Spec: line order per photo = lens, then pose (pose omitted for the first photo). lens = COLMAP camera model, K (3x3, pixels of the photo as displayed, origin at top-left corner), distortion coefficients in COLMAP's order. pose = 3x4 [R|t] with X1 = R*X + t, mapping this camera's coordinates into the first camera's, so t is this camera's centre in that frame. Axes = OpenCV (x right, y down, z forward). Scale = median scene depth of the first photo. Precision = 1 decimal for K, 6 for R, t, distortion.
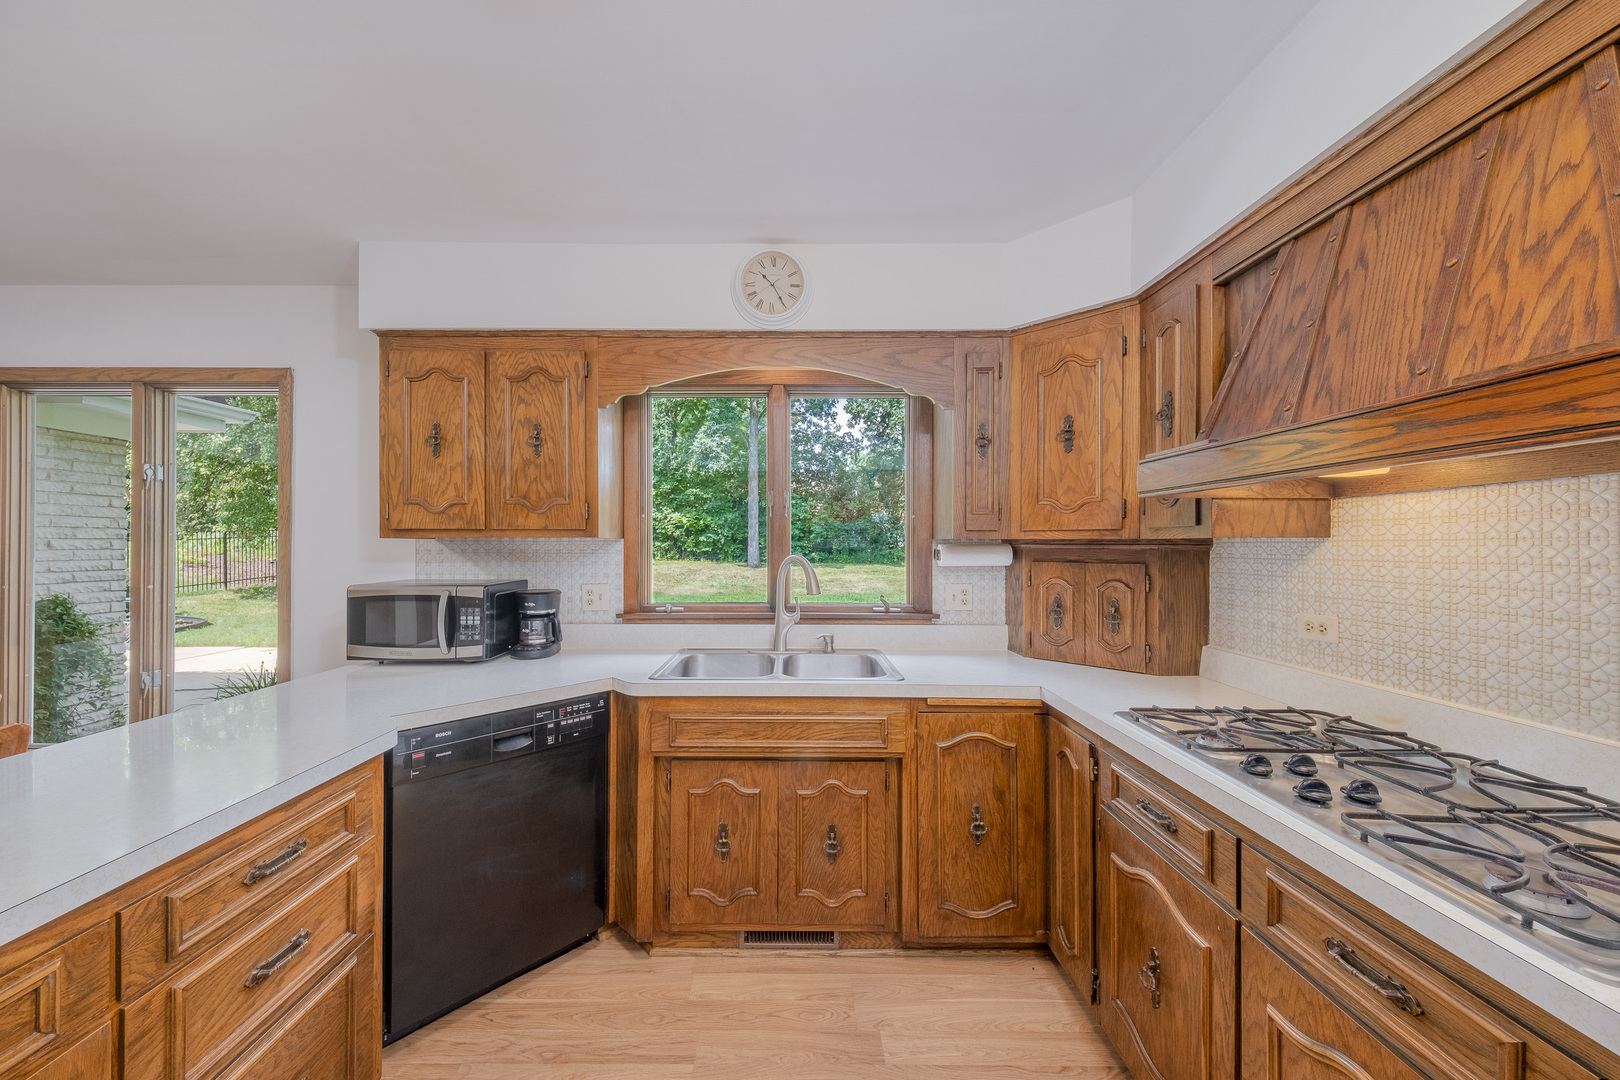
lens RADIAL K [[569.0, 0, 796.3], [0, 569.0, 544.8], [0, 0, 1]] dist [0.007628, -0.002300]
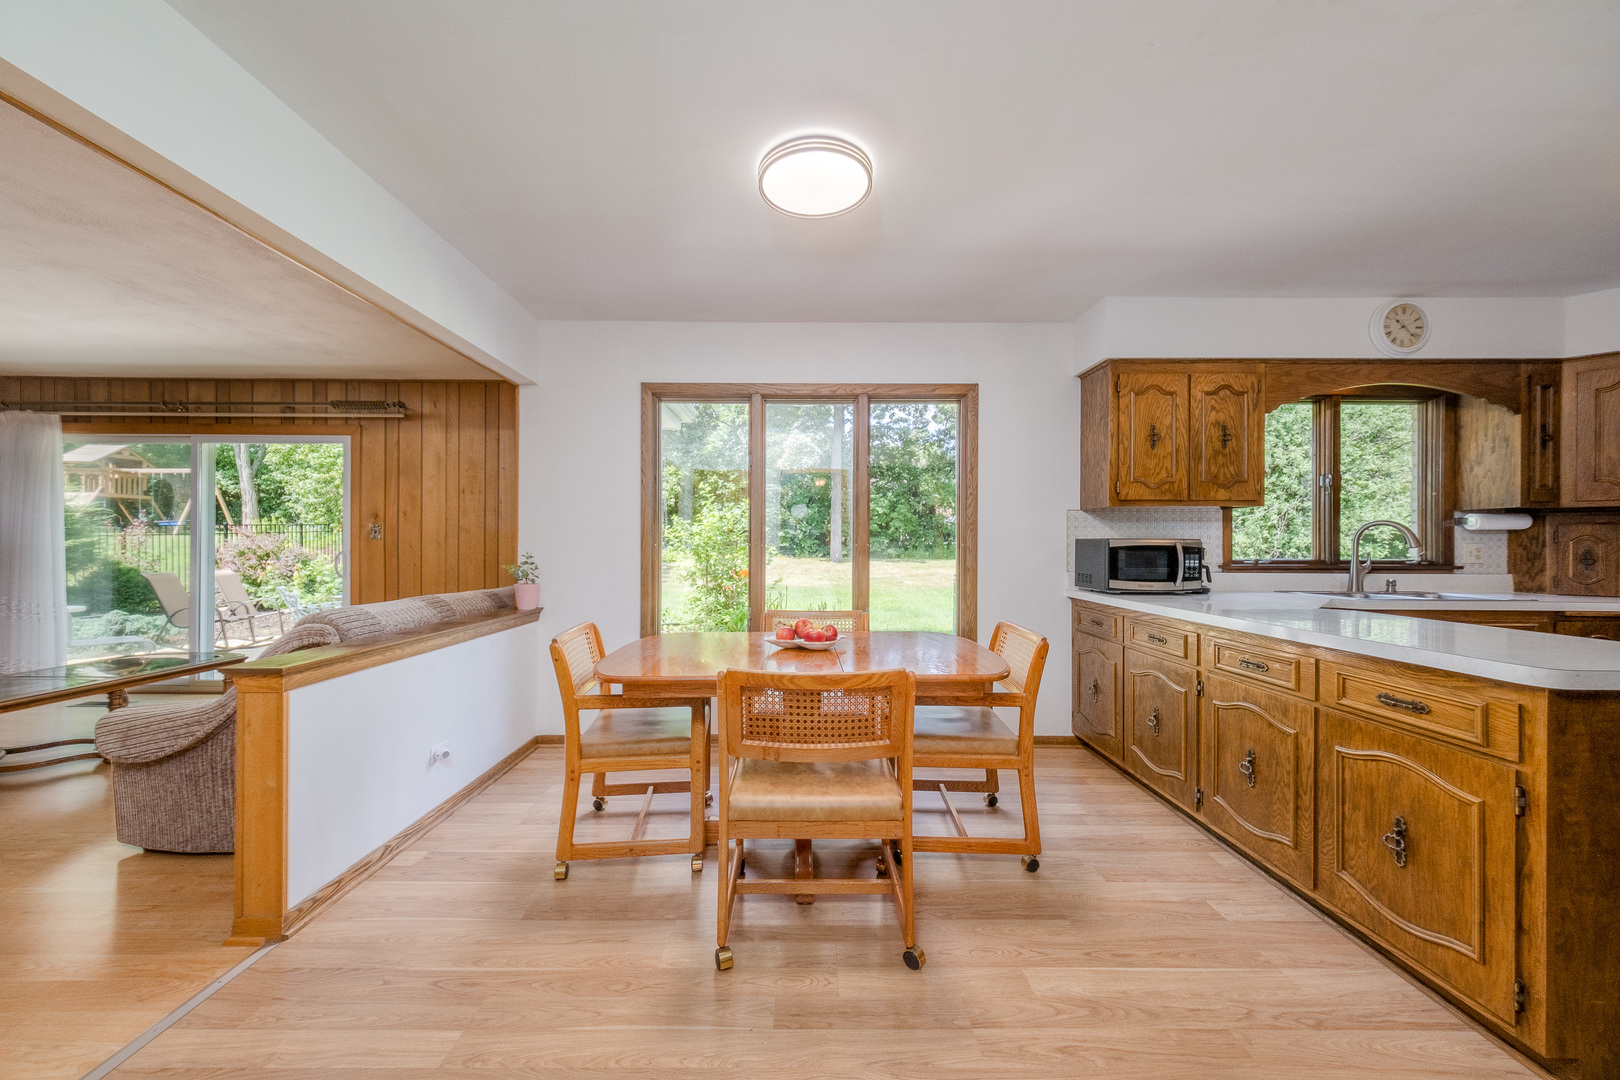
lens RADIAL K [[608.9, 0, 741.1], [0, 608.9, 547.4], [0, 0, 1]] dist [-0.001258, -0.000258]
pose [[0.999978, 0.000586, -0.006601, -1.663187], [-0.000584, 1.000000, 0.000342, 0.090962], [0.006601, -0.000338, 0.999978, -0.515145]]
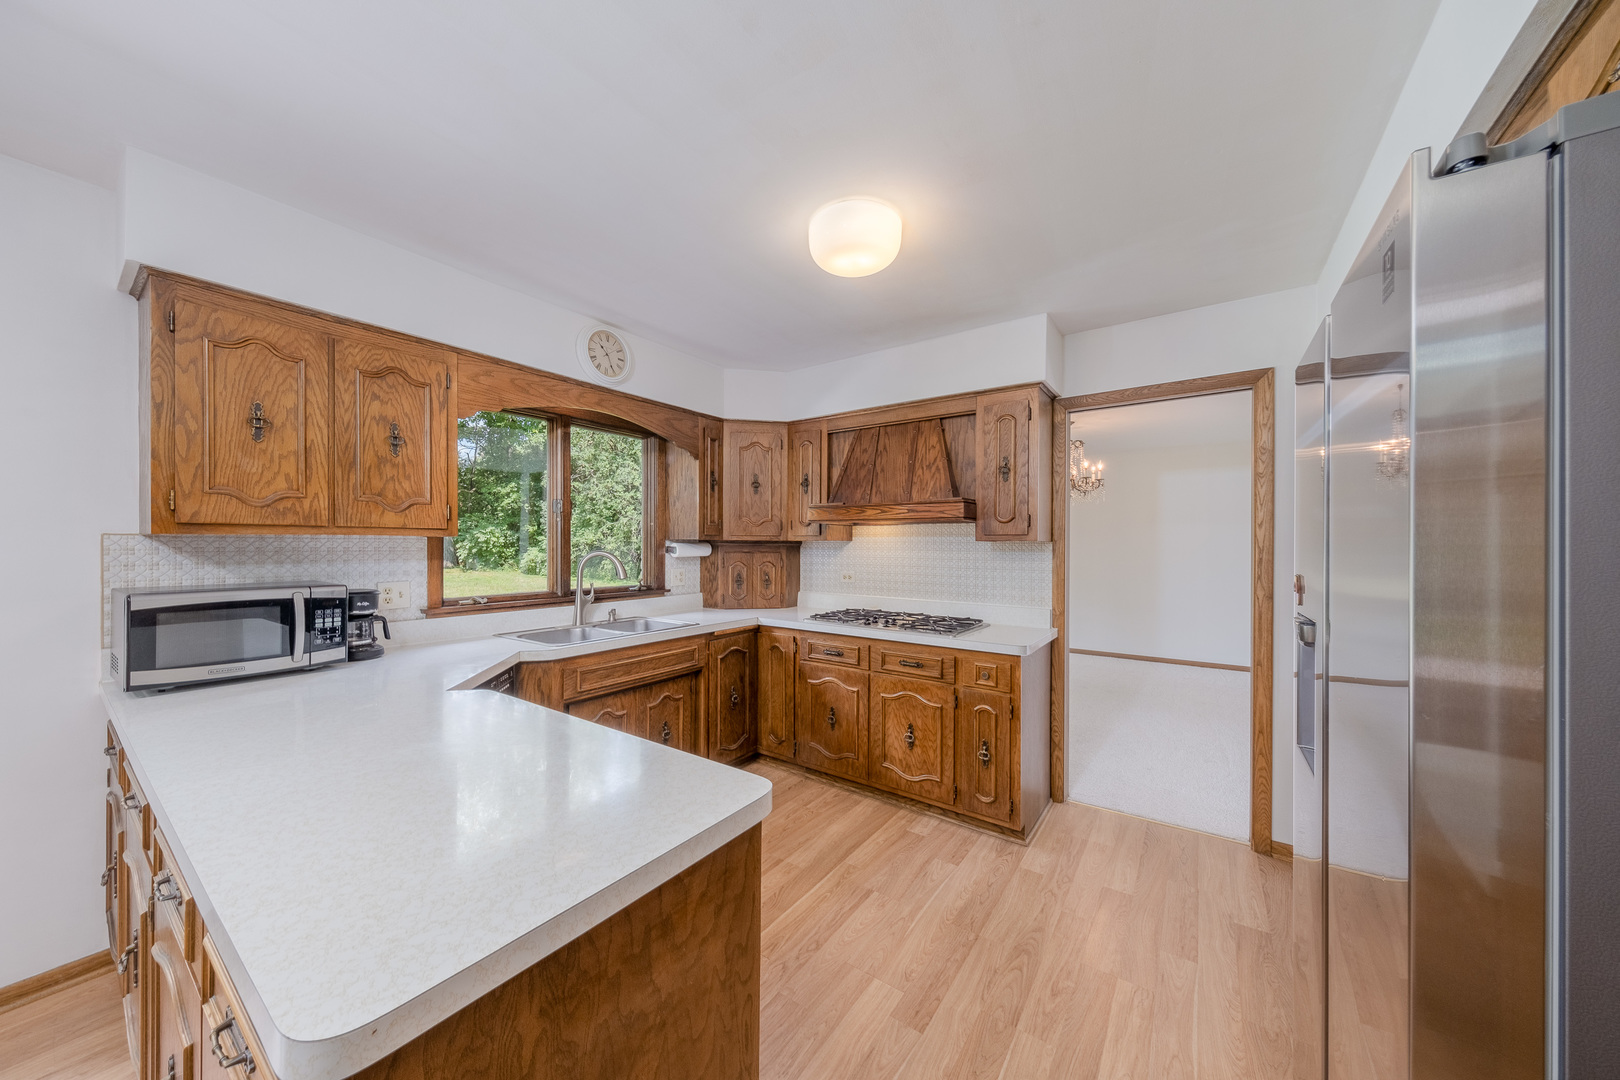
lens RADIAL K [[569.0, 0, 832.6], [0, 569.0, 547.5], [0, 0, 1]] dist [0.007628, -0.002300]
pose [[0.542862, -0.005106, 0.839806, -0.901653], [-0.003334, 0.999961, 0.008235, -0.002426], [-0.839815, -0.007271, 0.542824, -0.211539]]
